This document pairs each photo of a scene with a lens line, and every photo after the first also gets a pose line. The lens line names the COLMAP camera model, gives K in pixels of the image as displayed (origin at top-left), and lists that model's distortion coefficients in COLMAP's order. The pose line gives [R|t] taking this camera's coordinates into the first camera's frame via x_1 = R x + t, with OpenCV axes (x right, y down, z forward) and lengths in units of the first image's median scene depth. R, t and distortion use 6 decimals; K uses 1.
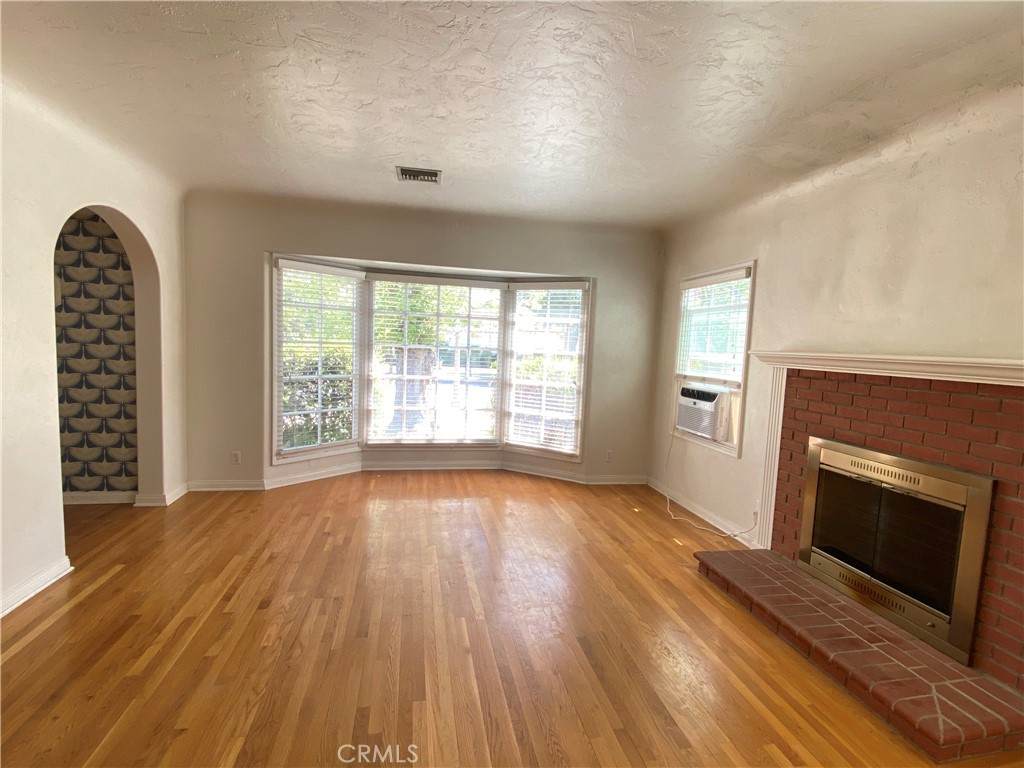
lens RADIAL K [[493.9, 0, 510.8], [0, 493.9, 388.2], [0, 0, 1]] dist [0.027490, -0.019721]
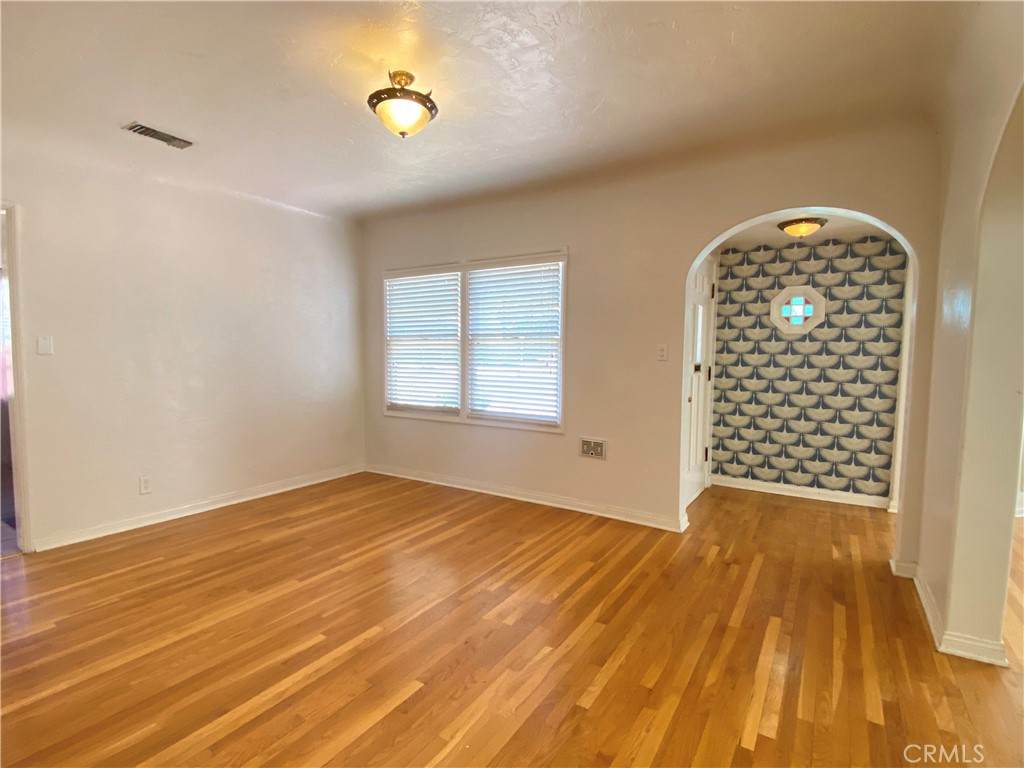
lens RADIAL K [[493.9, 0, 506.6], [0, 493.9, 381.7], [0, 0, 1]] dist [0.027490, -0.019721]
pose [[0.710521, 0.014235, -0.703532, -0.610974], [-0.038603, 0.999078, -0.018772, 0.017853], [0.702616, 0.040497, 0.710416, -0.301131]]
